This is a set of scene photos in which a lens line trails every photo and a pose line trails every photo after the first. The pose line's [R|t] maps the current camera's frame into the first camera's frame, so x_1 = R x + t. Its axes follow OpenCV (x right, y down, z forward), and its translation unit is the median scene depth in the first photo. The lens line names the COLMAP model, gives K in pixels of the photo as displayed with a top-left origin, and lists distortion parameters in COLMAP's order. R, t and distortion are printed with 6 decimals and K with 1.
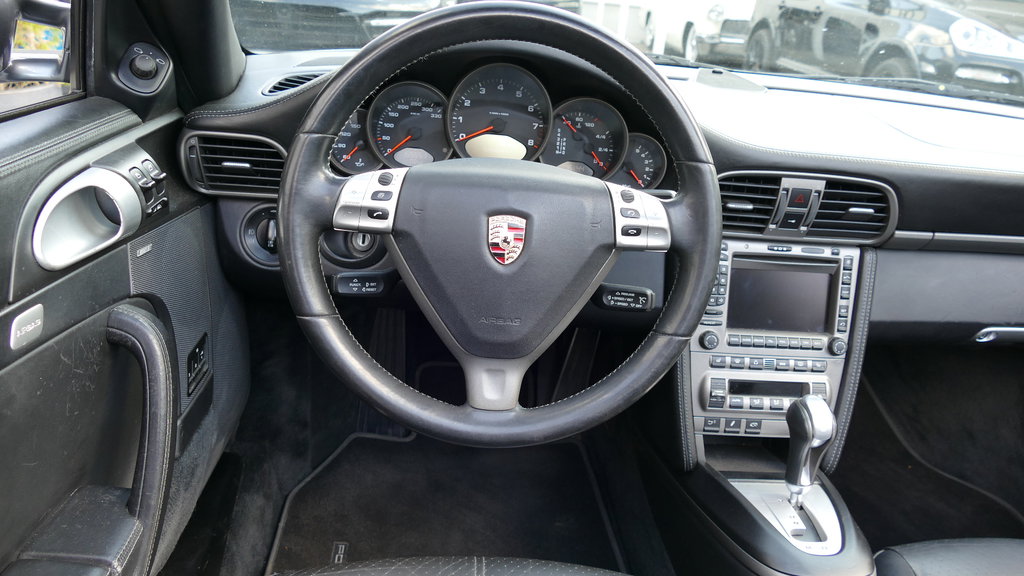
lens RADIAL K [[731.2, 0, 511.6], [0, 731.2, 283.2], [0, 0, 1]] dist [-0.020150, -0.000456]
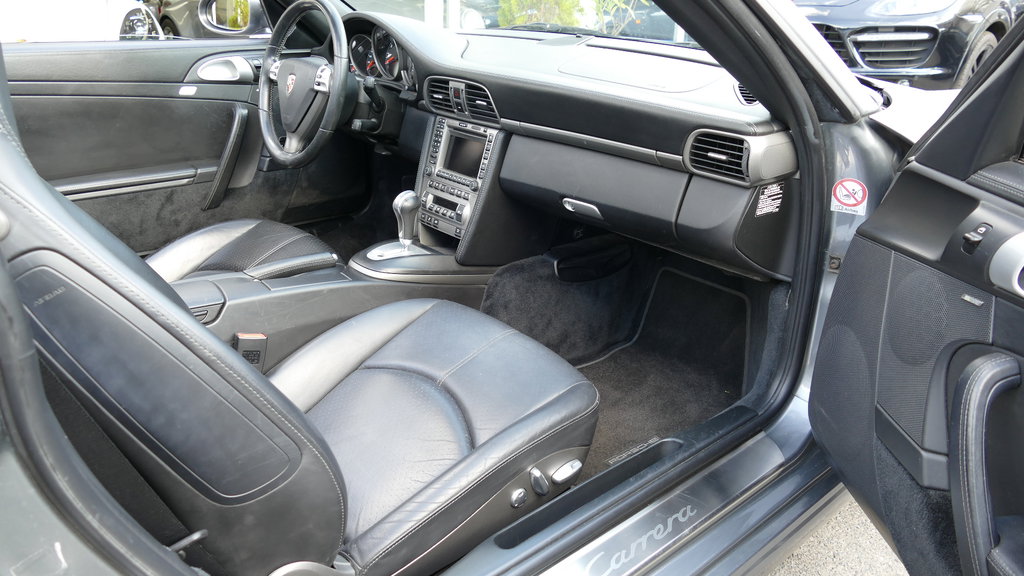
lens RADIAL K [[731.2, 0, 511.6], [0, 731.2, 283.2], [0, 0, 1]] dist [-0.020150, -0.000456]
pose [[0.607848, 0.233883, -0.758828, 1.920799], [-0.265324, 0.960535, 0.083519, 0.145693], [0.748414, 0.150569, 0.645914, 0.000573]]
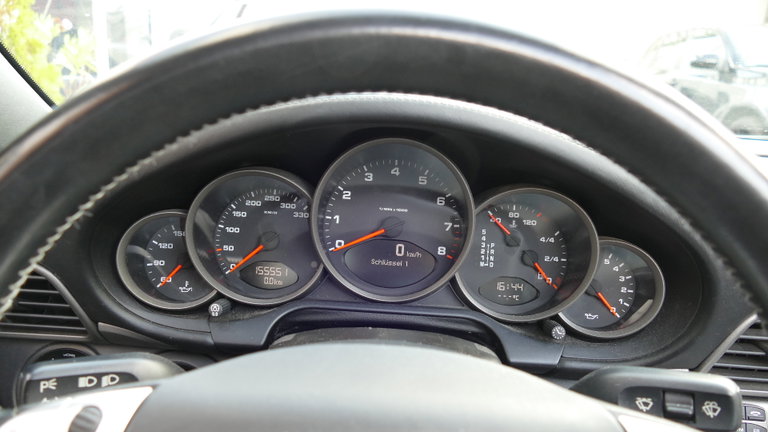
lens RADIAL K [[548.4, 0, 383.7], [0, 548.4, 212.4], [0, 0, 1]] dist [-0.020150, -0.000456]
pose [[0.995645, -0.016543, -0.091744, 0.020250], [0.003241, 0.989677, -0.143279, -0.157136], [0.093168, 0.142358, 0.985421, 0.500639]]
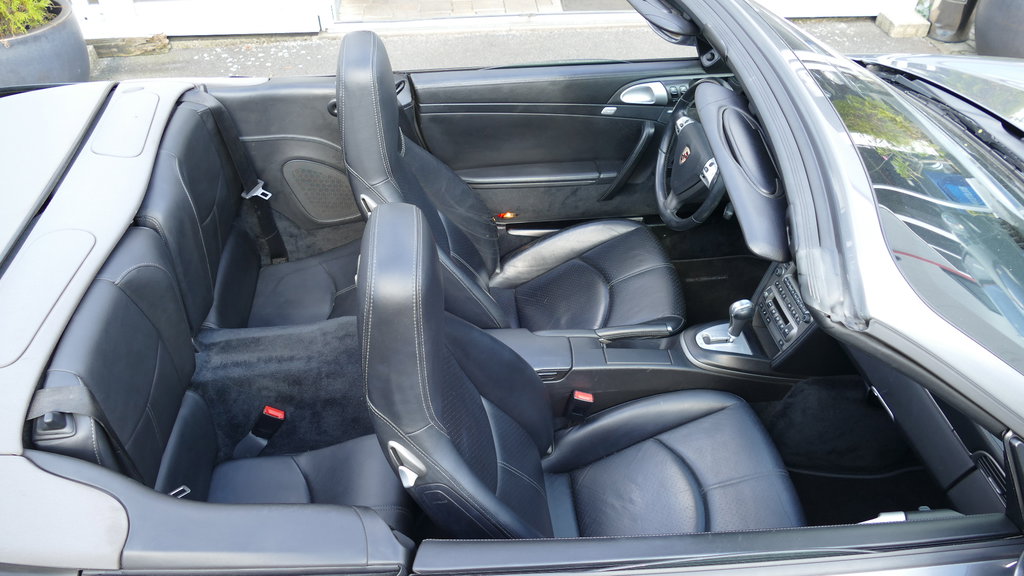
lens RADIAL K [[731.2, 0, 511.6], [0, 731.2, 283.2], [0, 0, 1]] dist [-0.020150, -0.000456]
pose [[0.047963, 0.595037, -0.802266, 1.917915], [-0.364023, 0.758364, 0.540713, -0.734361], [0.930154, 0.266109, 0.252980, -0.194266]]
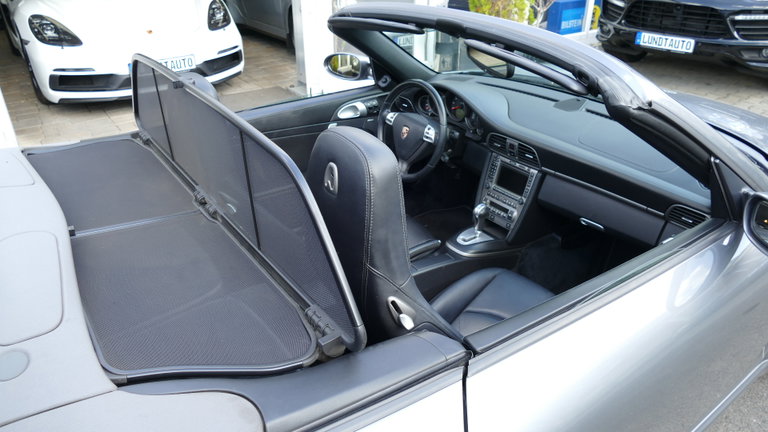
lens RADIAL K [[548.4, 0, 383.7], [0, 548.4, 212.4], [0, 0, 1]] dist [-0.020150, -0.000456]
pose [[0.539701, 0.323726, -0.777126, 1.942303], [-0.262864, 0.941757, 0.209752, -0.192823], [0.799766, 0.091075, 0.593363, -0.758344]]
